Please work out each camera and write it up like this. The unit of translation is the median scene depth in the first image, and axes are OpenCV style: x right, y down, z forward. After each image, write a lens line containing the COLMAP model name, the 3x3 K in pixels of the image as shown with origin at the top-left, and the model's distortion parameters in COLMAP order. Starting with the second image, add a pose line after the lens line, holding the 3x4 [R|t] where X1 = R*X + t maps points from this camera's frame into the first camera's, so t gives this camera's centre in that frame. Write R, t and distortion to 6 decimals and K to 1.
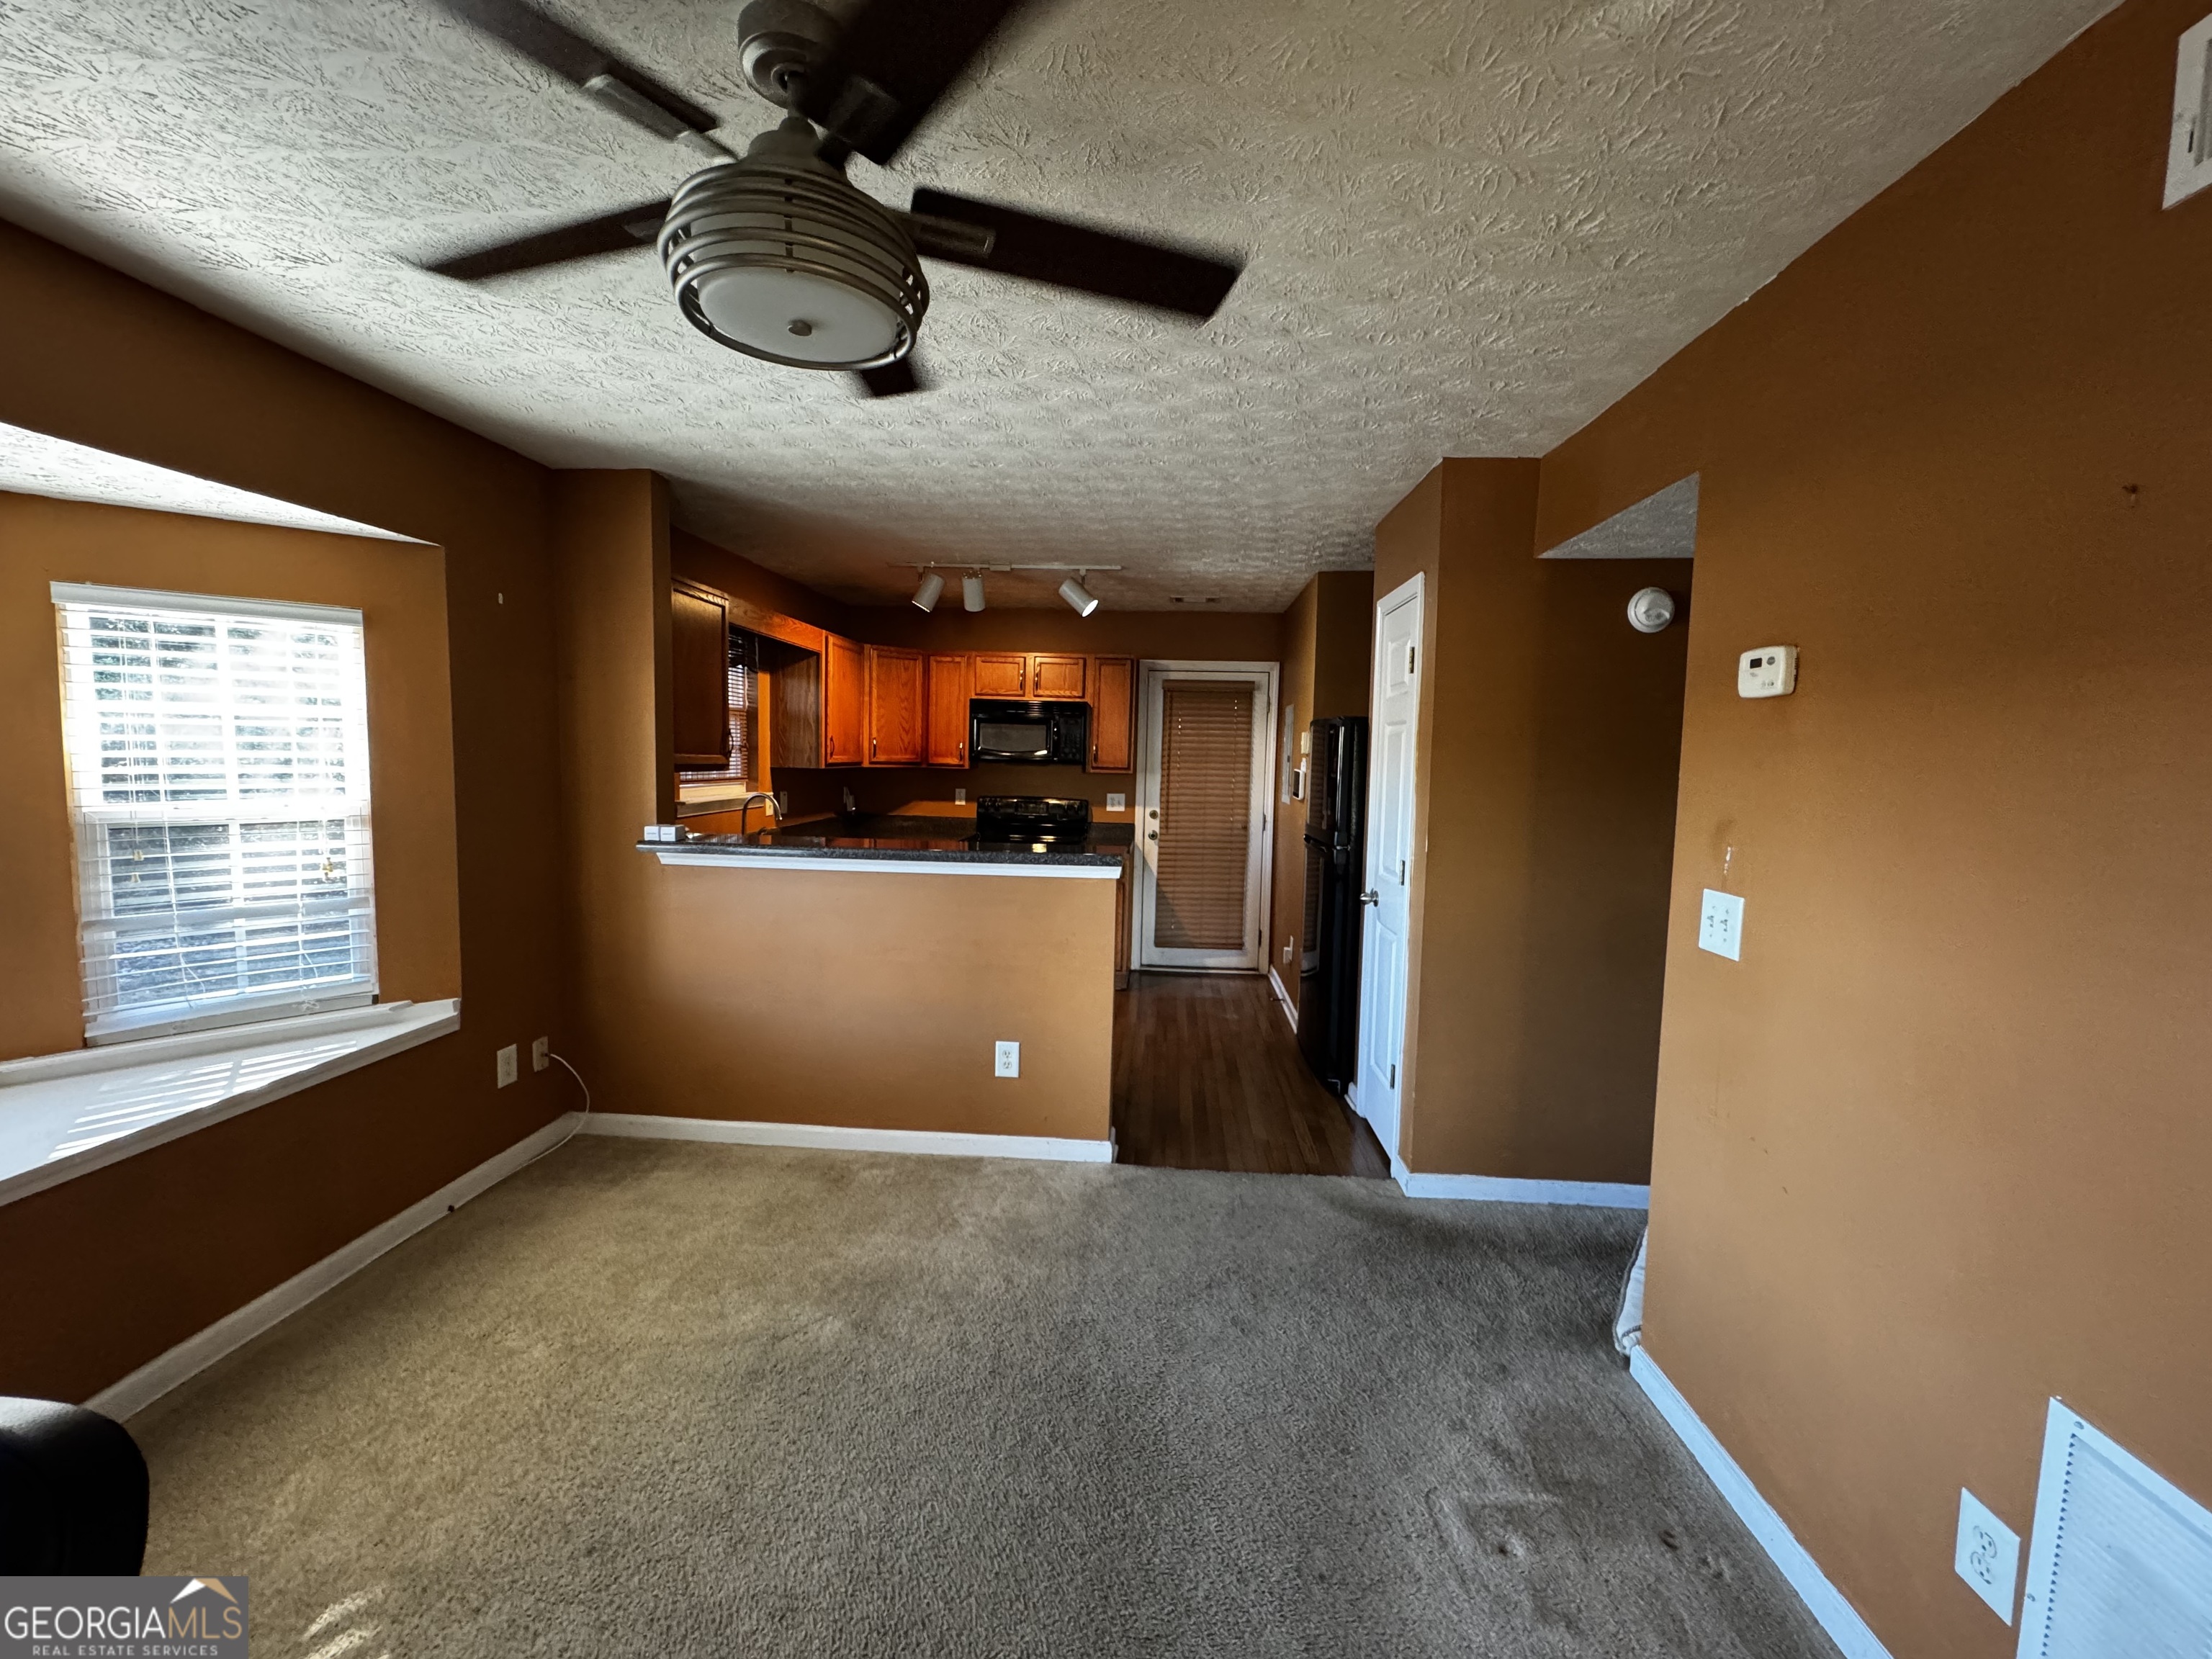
lens RADIAL K [[885.0, 0, 1106.2], [0, 885.0, 826.1], [0, 0, 1]] dist [-0.000045, 0.000271]
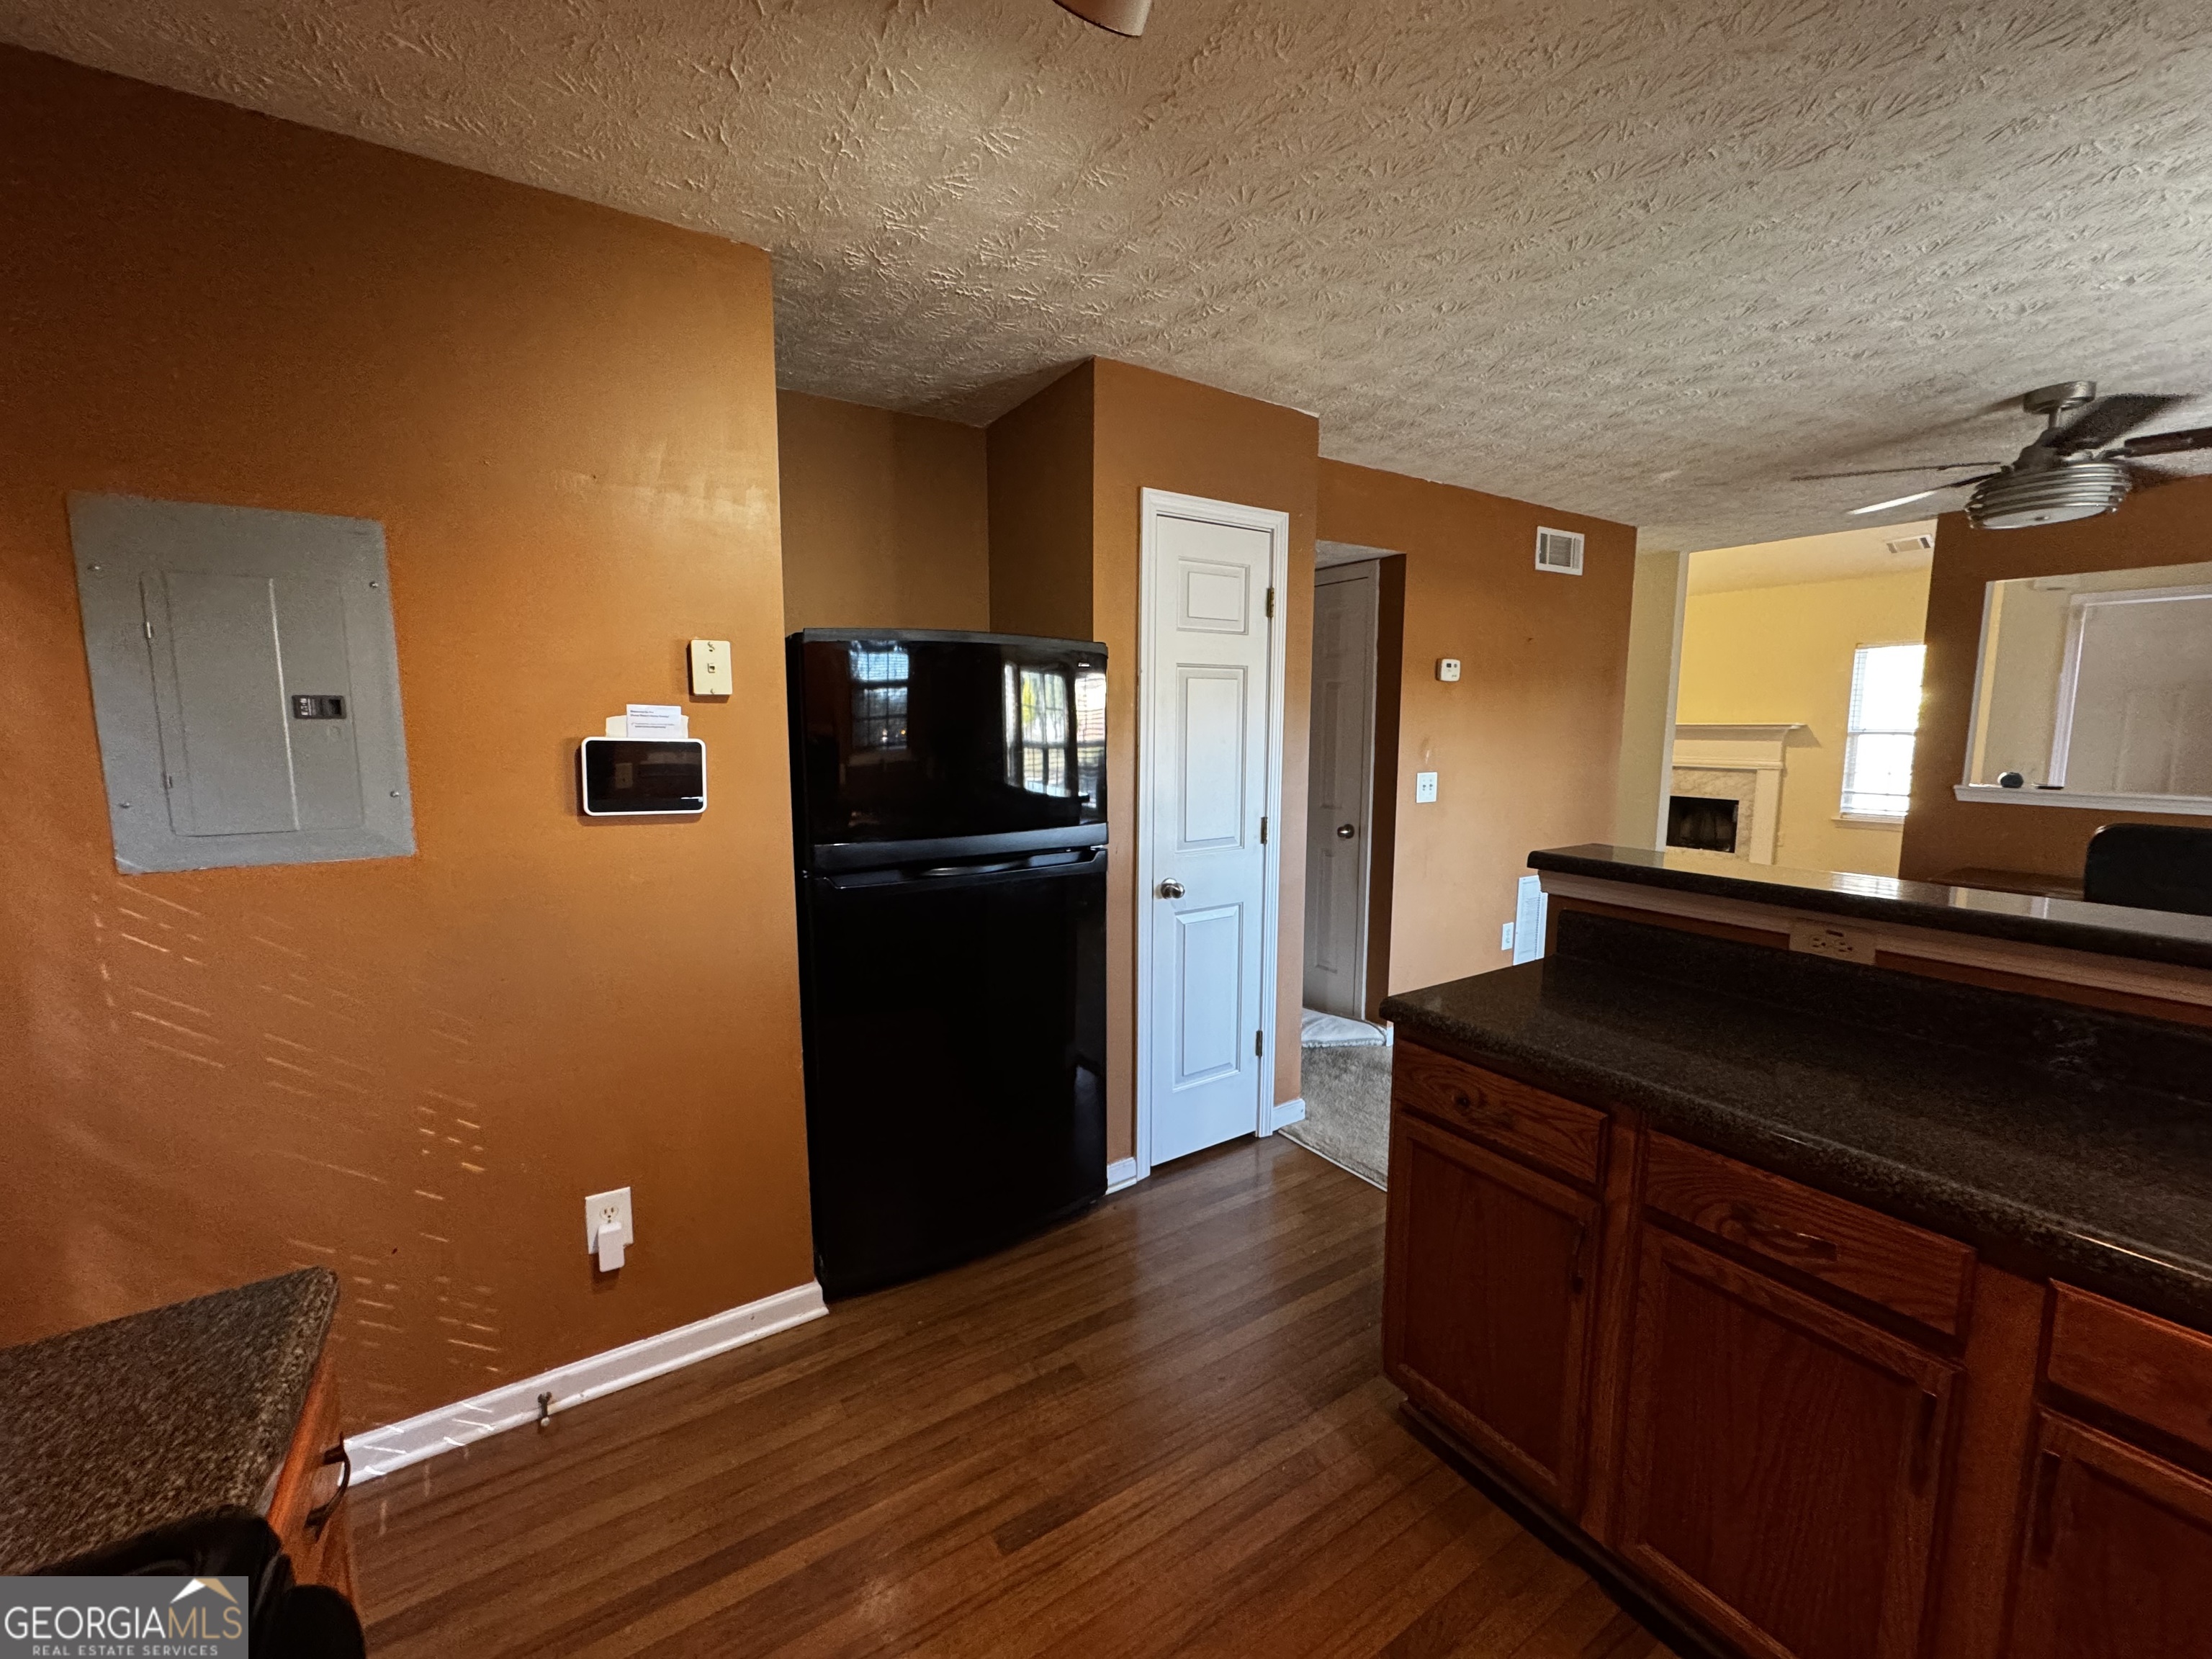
lens RADIAL K [[885.0, 0, 1113.6], [0, 885.0, 819.4], [0, 0, 1]] dist [-0.000045, 0.000271]
pose [[-0.602125, -0.112319, 0.790462, -0.302712], [0.049438, 0.982910, 0.177324, -0.128040], [-0.796870, 0.145850, -0.586282, 1.624557]]
